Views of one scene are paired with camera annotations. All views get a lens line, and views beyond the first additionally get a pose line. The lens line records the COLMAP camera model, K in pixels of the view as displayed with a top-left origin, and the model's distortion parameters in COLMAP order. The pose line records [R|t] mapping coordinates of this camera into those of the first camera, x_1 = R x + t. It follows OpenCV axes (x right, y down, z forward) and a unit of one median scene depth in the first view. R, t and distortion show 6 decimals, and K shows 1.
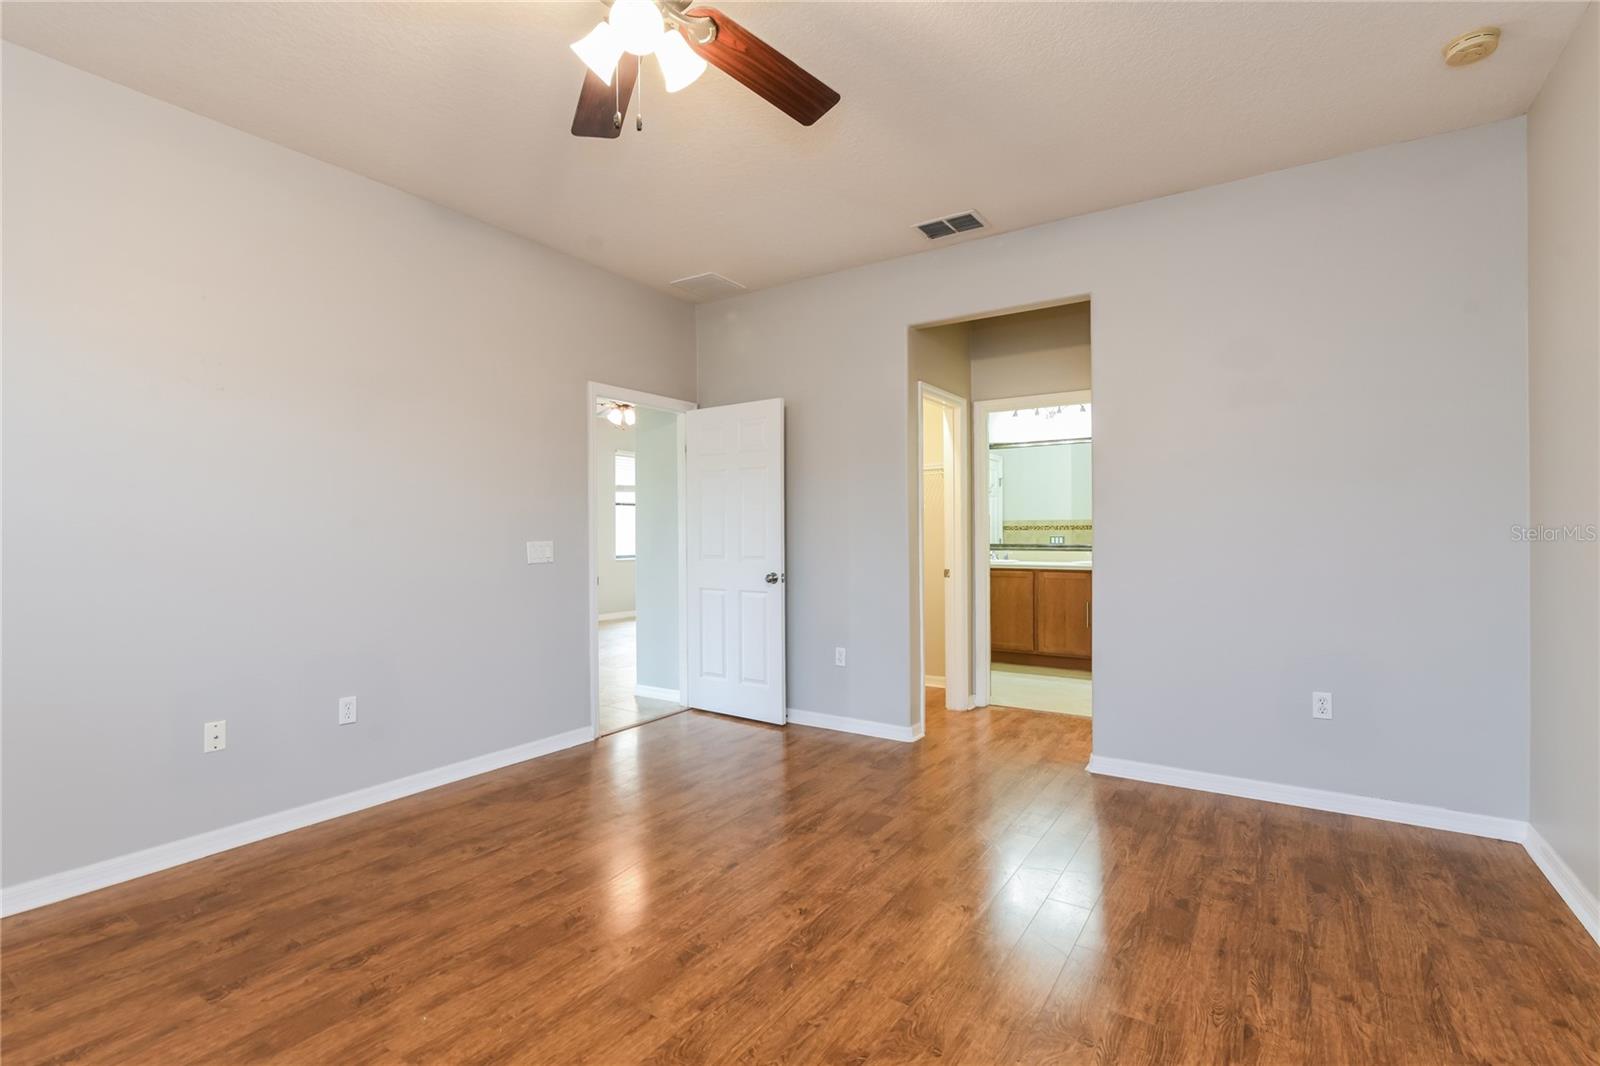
lens RADIAL K [[739.3, 0, 797.4], [0, 739.3, 531.3], [0, 0, 1]] dist [-0.002372, 0.000660]
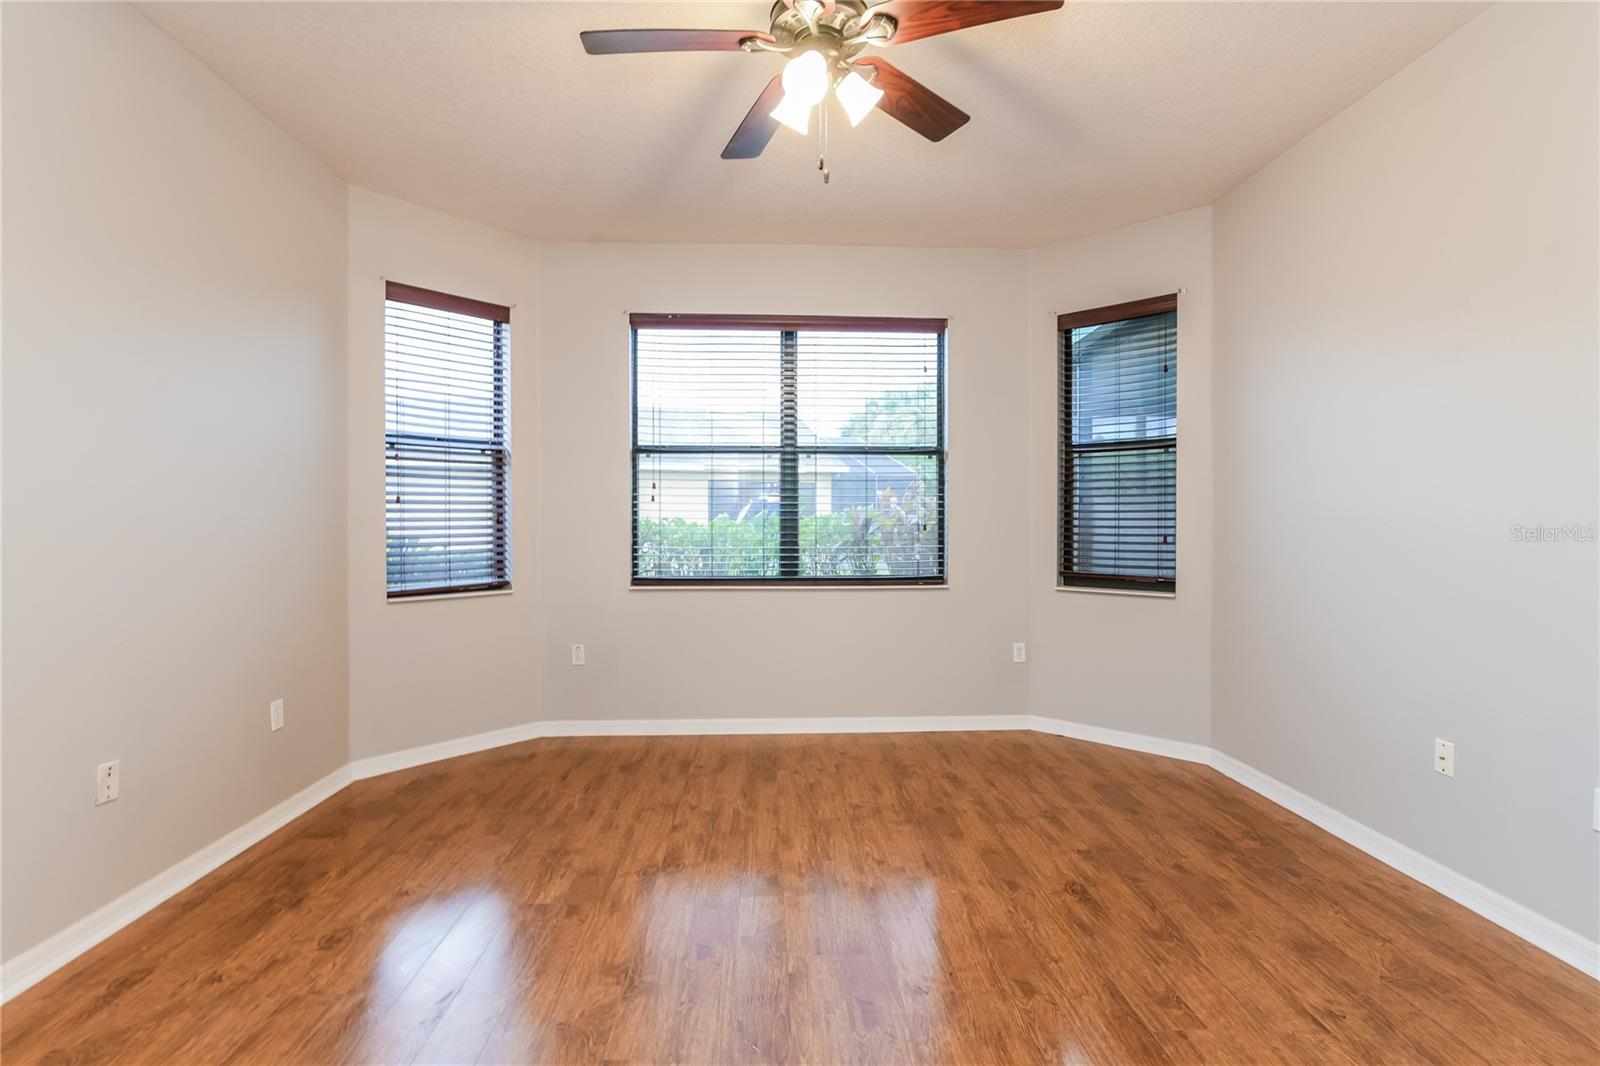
lens RADIAL K [[739.3, 0, 796.5], [0, 739.3, 529.7], [0, 0, 1]] dist [-0.002372, 0.000660]
pose [[-0.808969, 0.012519, -0.587718, 0.415799], [0.007805, 0.999914, 0.010555, -0.001941], [0.587799, 0.003952, -0.808997, 1.616518]]
